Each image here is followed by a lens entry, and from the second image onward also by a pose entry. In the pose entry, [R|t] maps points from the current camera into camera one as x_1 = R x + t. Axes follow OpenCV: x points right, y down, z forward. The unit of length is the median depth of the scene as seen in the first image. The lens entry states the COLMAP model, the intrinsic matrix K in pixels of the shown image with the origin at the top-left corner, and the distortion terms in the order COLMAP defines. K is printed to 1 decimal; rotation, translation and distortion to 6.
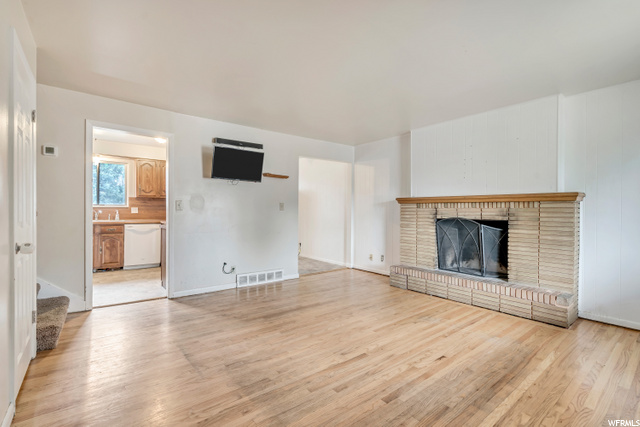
lens RADIAL K [[294.5, 0, 316.9], [0, 294.5, 213.3], [0, 0, 1]] dist [-0.009397, 0.000180]
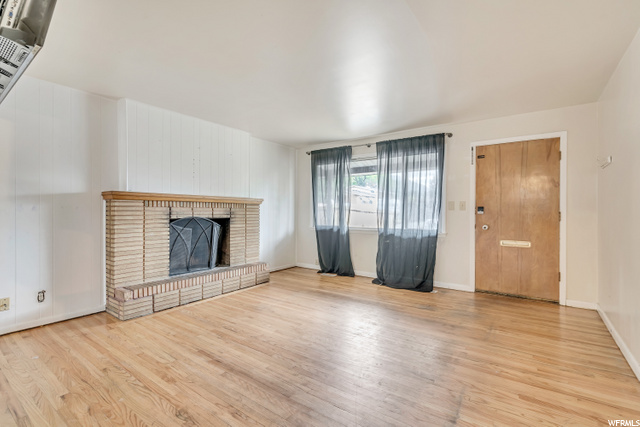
lens RADIAL K [[294.5, 0, 315.5], [0, 294.5, 212.8], [0, 0, 1]] dist [-0.009397, 0.000180]
pose [[-0.274494, -0.011443, 0.961521, -0.638164], [0.003440, 0.999911, 0.012882, -0.012421], [-0.961583, 0.006844, -0.274430, 0.942747]]
